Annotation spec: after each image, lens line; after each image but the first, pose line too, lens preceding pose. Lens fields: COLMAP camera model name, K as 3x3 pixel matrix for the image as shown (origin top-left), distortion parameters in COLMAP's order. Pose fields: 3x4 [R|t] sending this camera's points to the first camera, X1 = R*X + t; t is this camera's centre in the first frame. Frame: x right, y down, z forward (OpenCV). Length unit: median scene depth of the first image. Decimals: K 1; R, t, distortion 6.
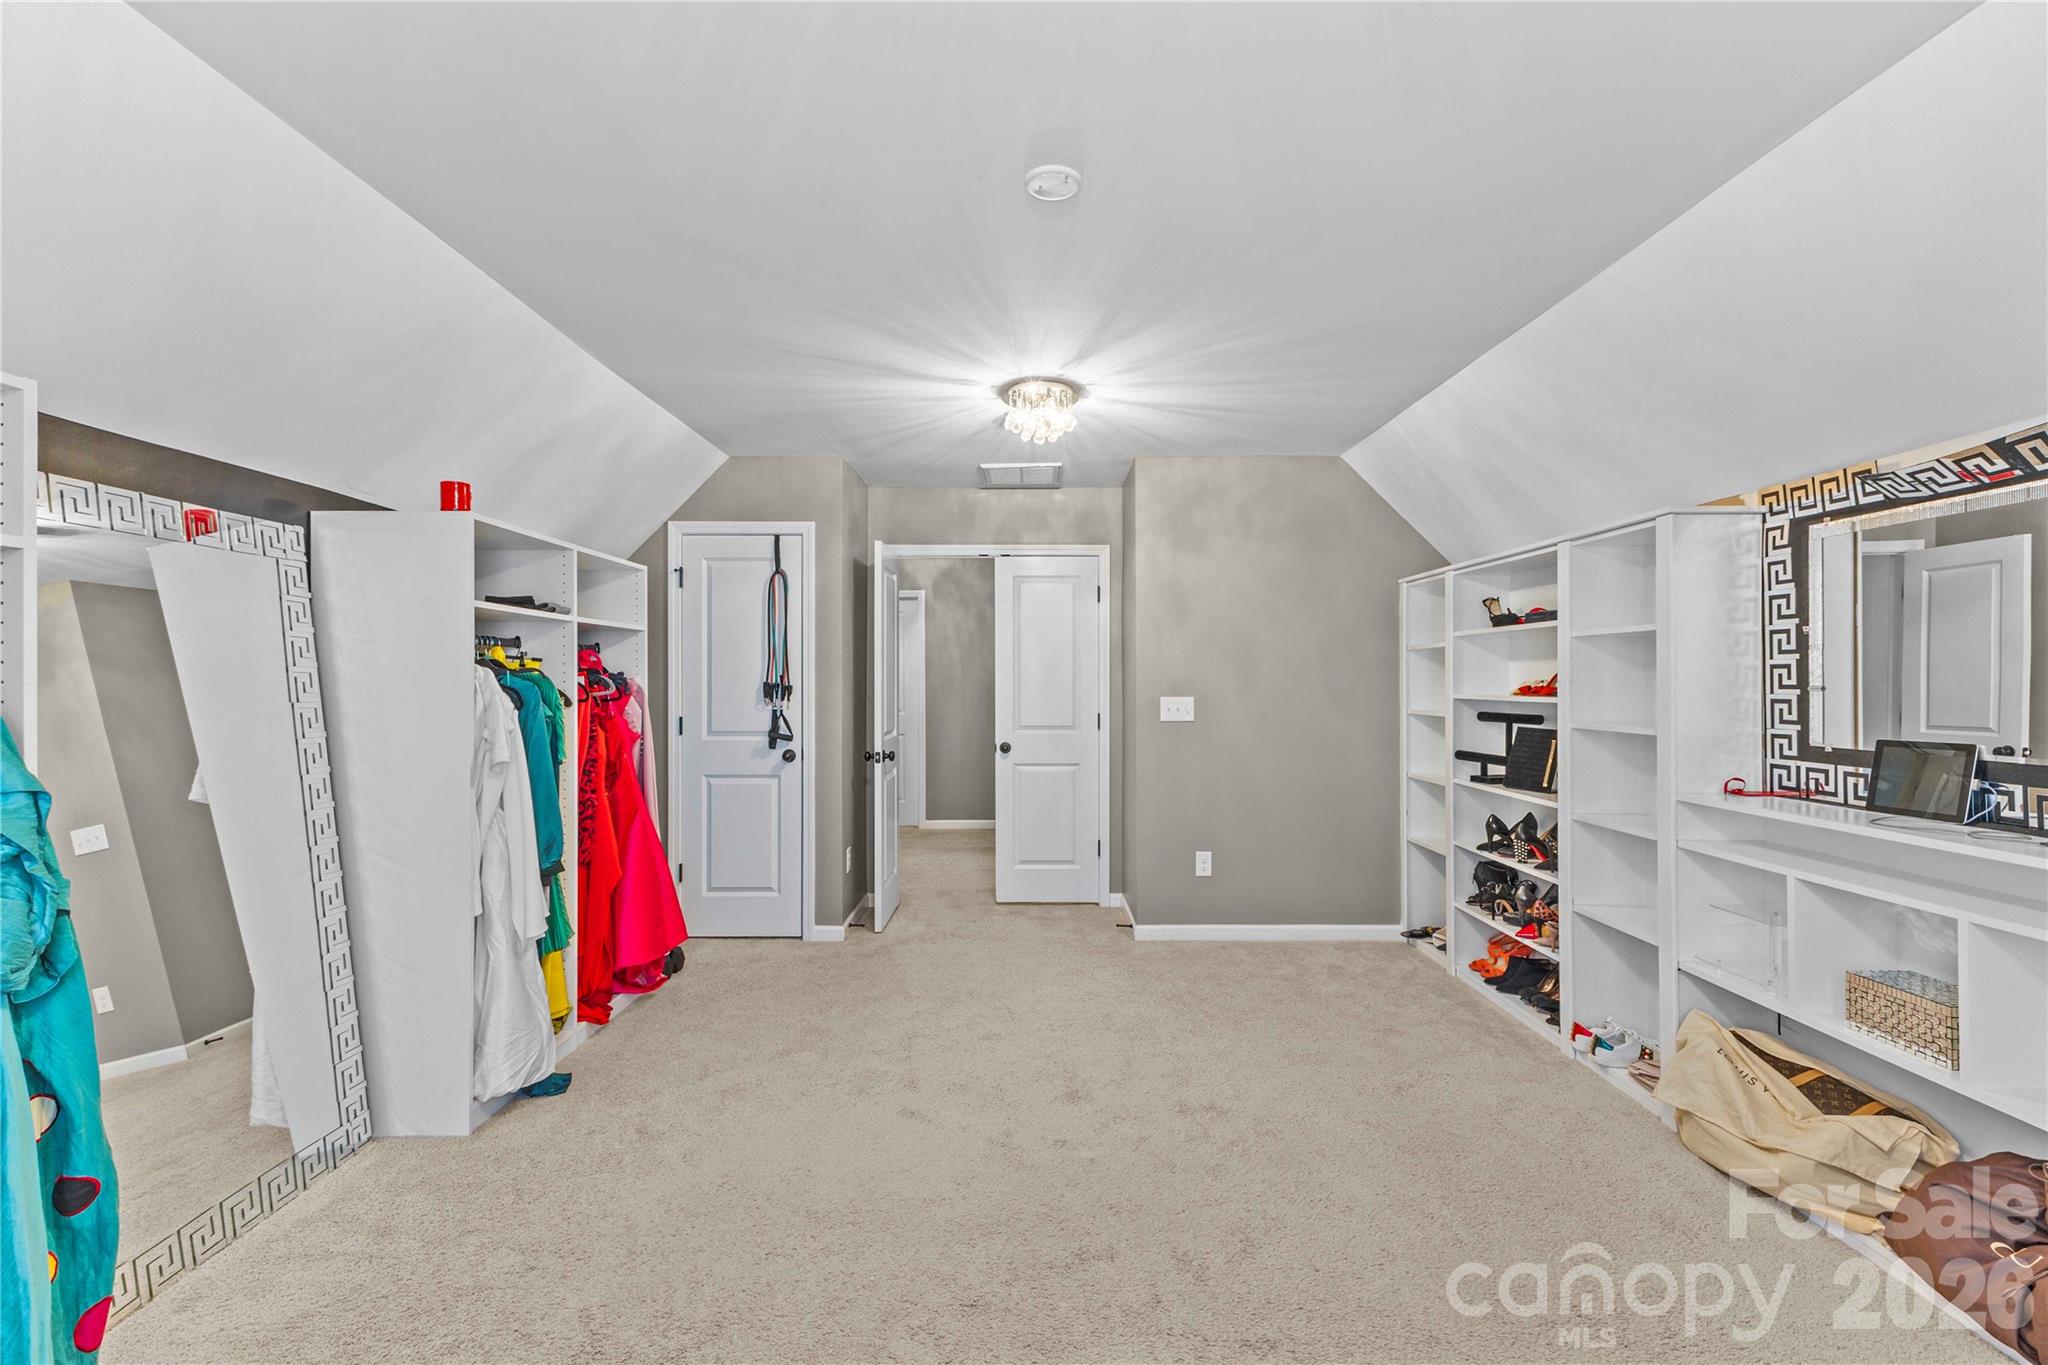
lens RADIAL K [[882.5, 0, 1032.5], [0, 882.5, 685.0], [0, 0, 1]] dist [0.011615, -0.003258]
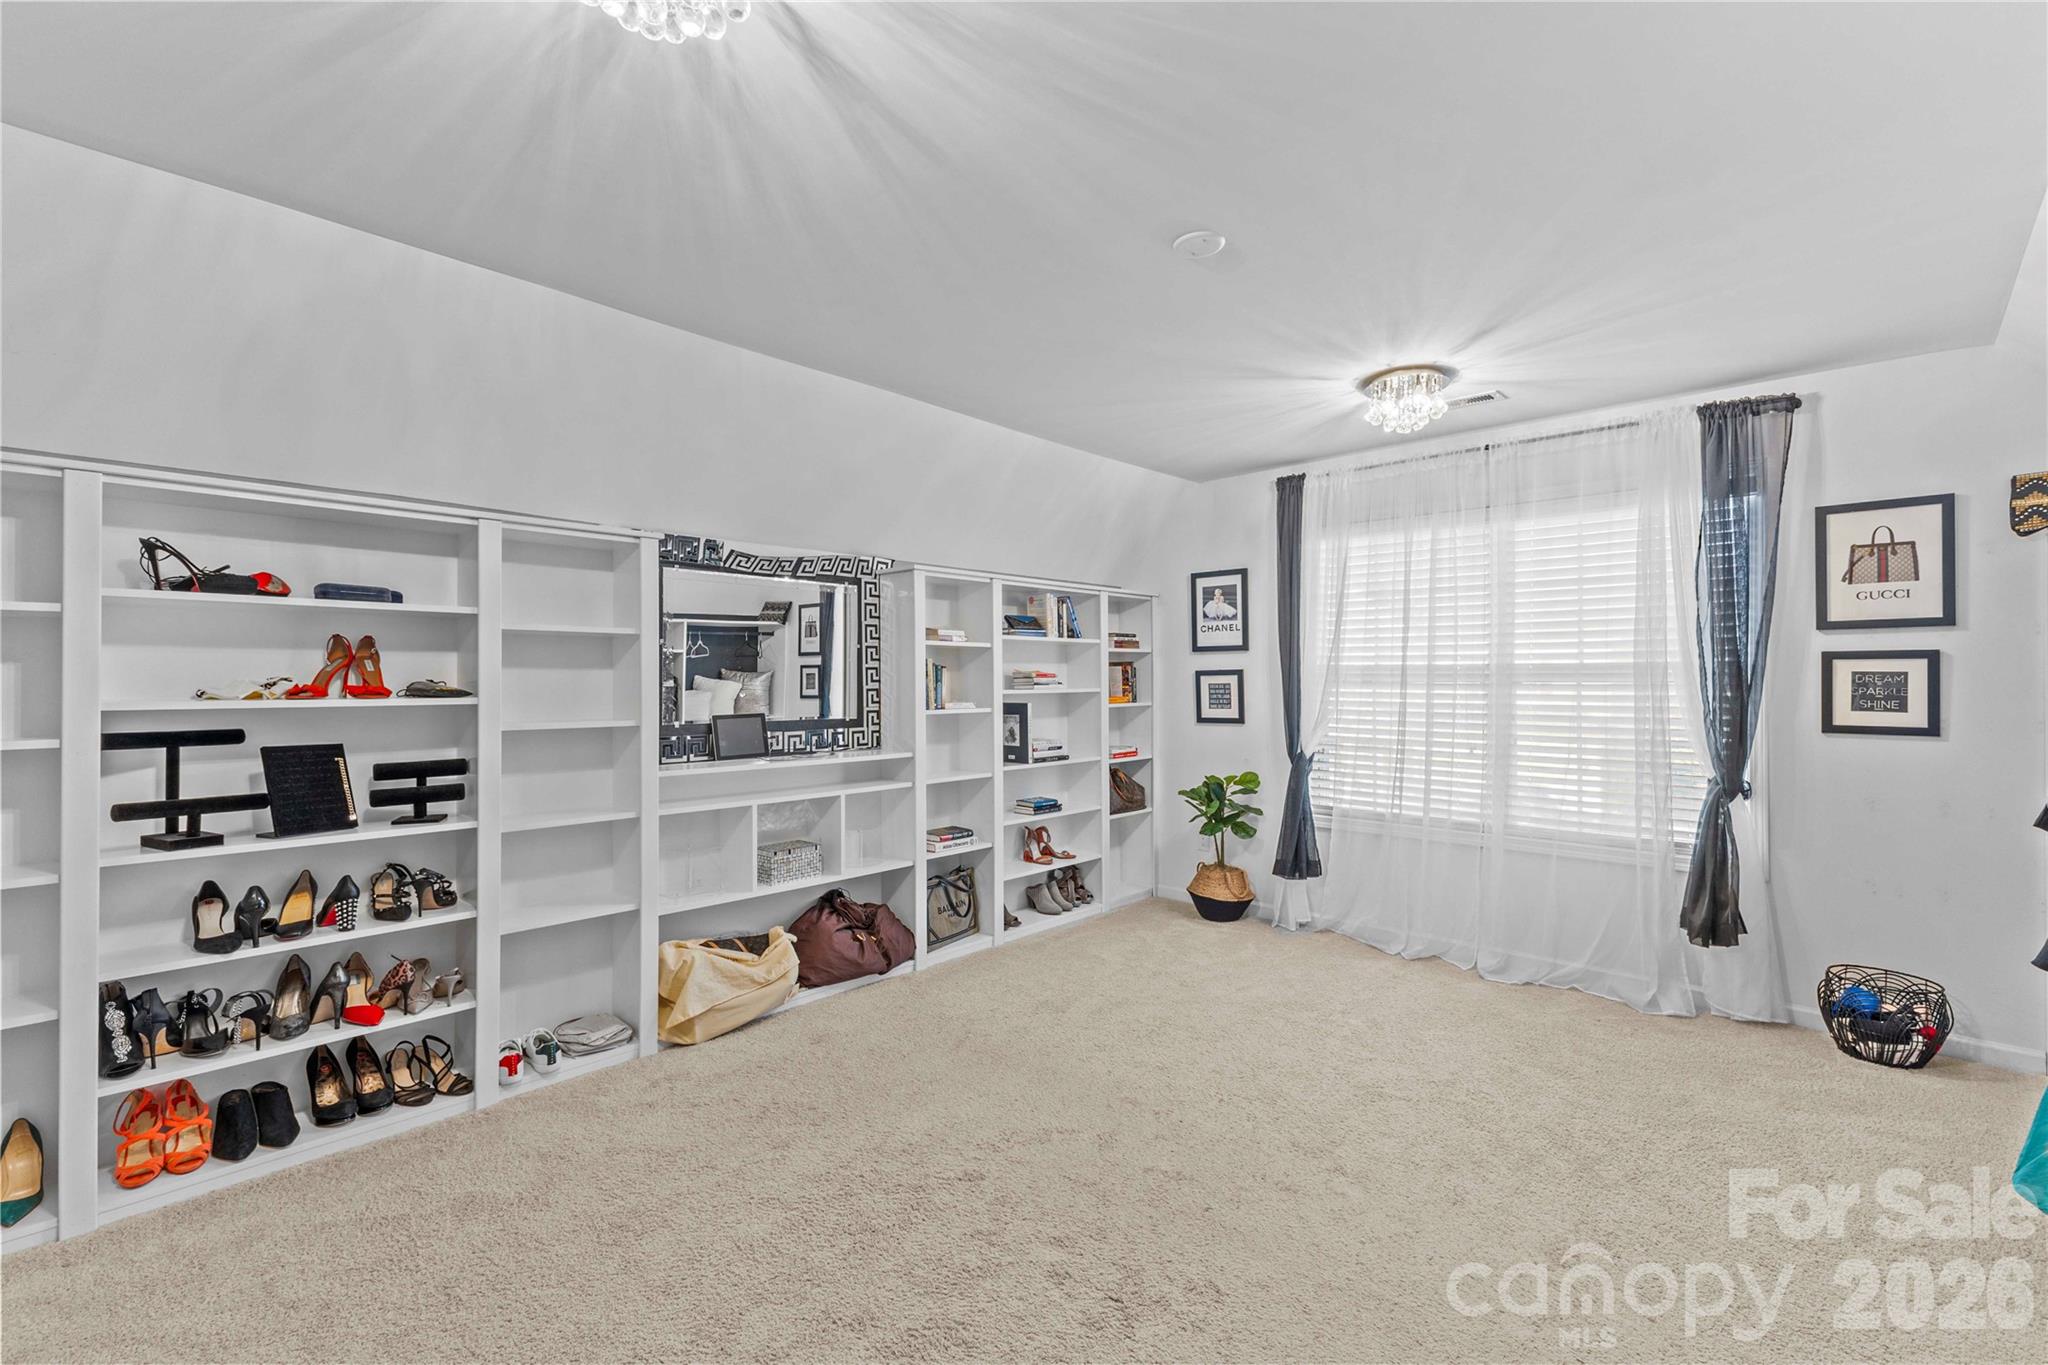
lens RADIAL K [[882.5, 0, 1034.8], [0, 882.5, 685.4], [0, 0, 1]] dist [0.011615, -0.003258]
pose [[-0.741546, 0.008521, 0.670847, -0.380544], [0.004686, 0.999961, -0.007522, 0.009229], [-0.670885, -0.002435, -0.741557, 1.272008]]
